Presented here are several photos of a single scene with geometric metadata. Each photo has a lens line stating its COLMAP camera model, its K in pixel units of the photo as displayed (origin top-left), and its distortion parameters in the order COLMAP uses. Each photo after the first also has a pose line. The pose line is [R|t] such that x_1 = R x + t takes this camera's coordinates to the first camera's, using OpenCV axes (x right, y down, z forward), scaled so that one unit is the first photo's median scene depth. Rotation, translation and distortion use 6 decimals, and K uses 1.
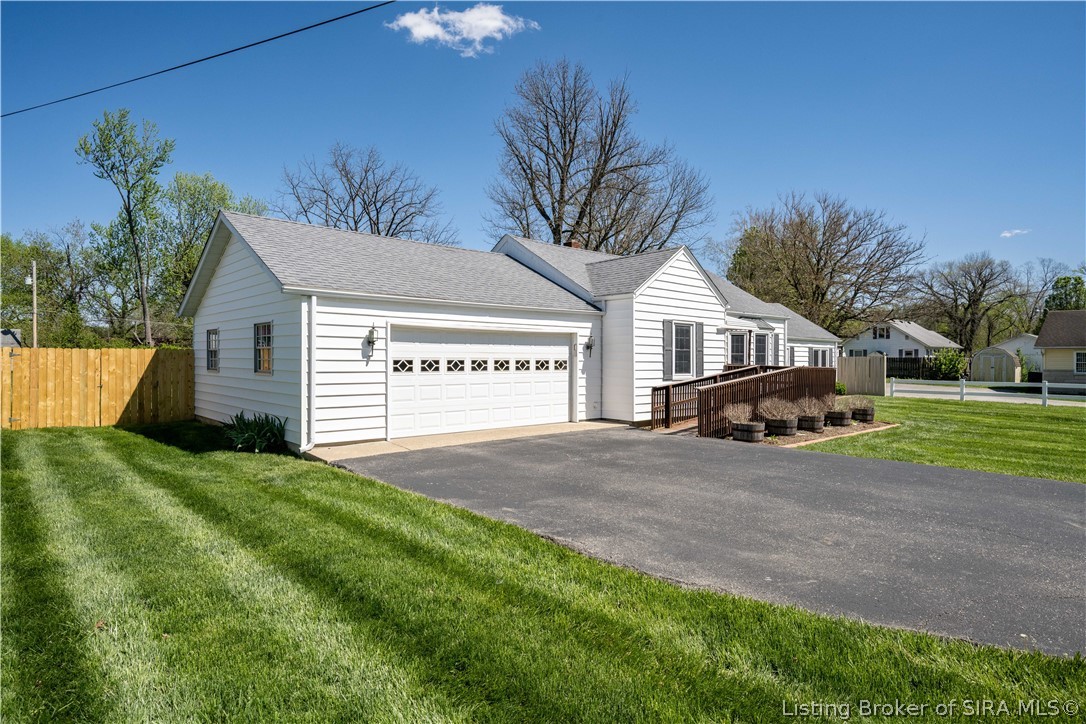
lens RADIAL K [[611.4, 0, 545.6], [0, 611.4, 353.8], [0, 0, 1]] dist [0.007385, 0.000793]
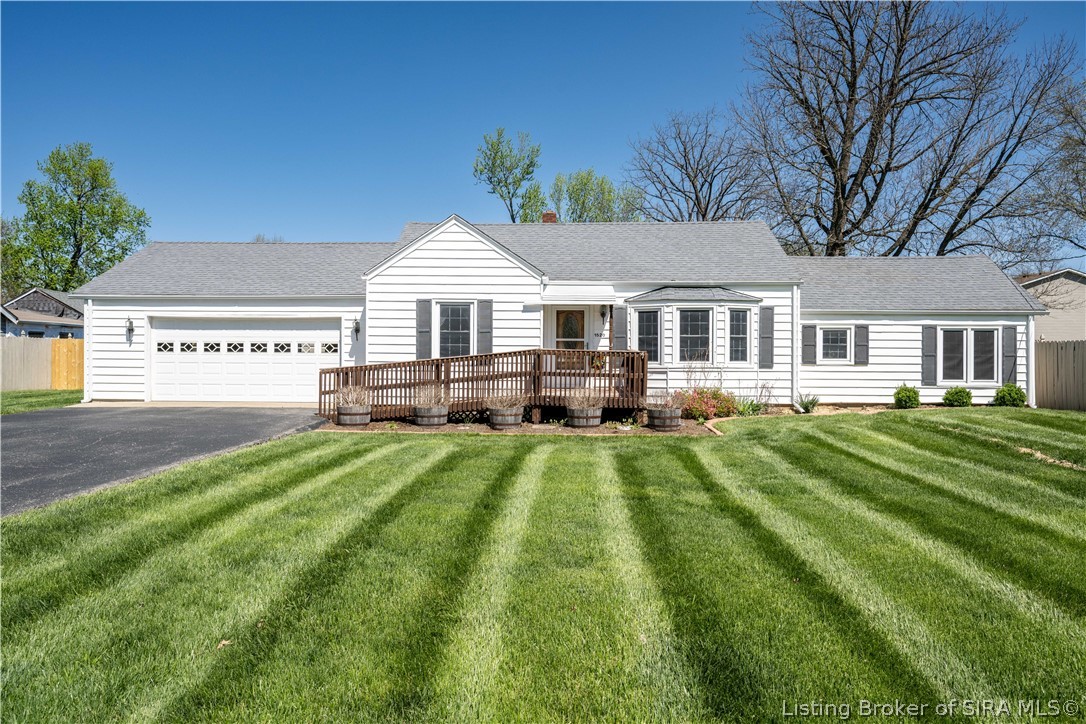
lens RADIAL K [[746.4, 0, 536.3], [0, 746.4, 360.0], [0, 0, 1]] dist [-0.012234, -0.004488]
pose [[0.713311, 0.004549, -0.700833, 0.677860], [0.003160, 0.999948, 0.009706, 0.015810], [0.700841, -0.009138, 0.713259, 0.190893]]
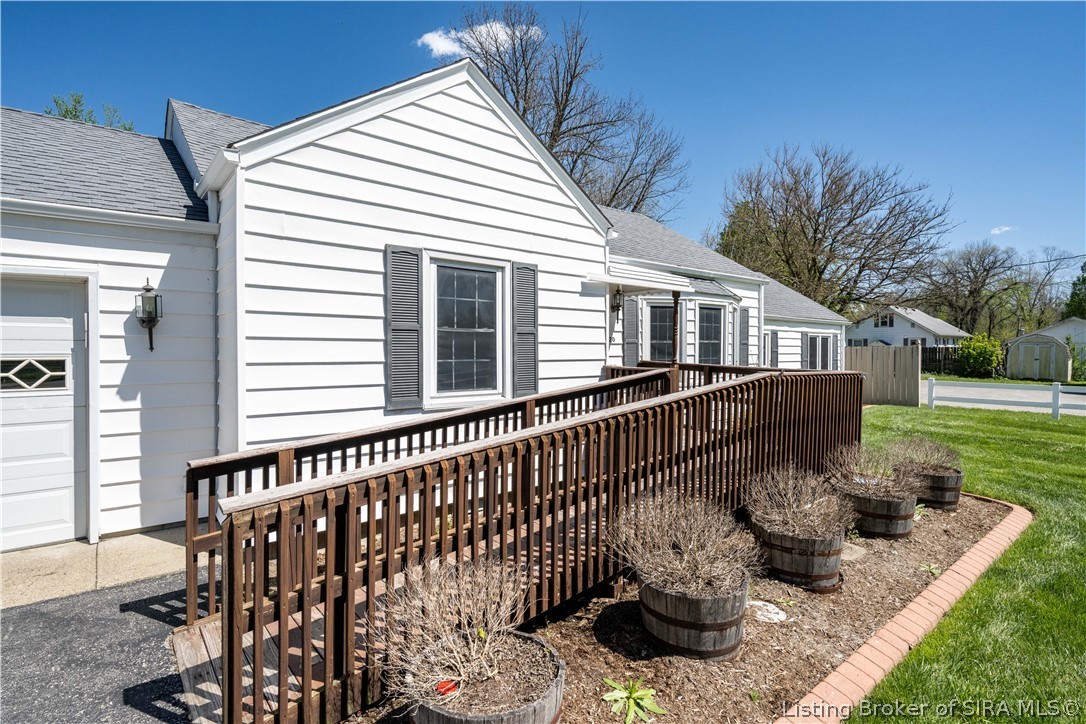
lens RADIAL K [[530.0, 0, 537.8], [0, 530.0, 357.9], [0, 0, 1]] dist [0.006125, -0.000043]
pose [[0.998290, -0.002609, -0.058402, 0.182071], [0.004029, 0.999699, 0.024219, 0.002013], [0.058321, -0.024413, 0.997999, 0.417664]]
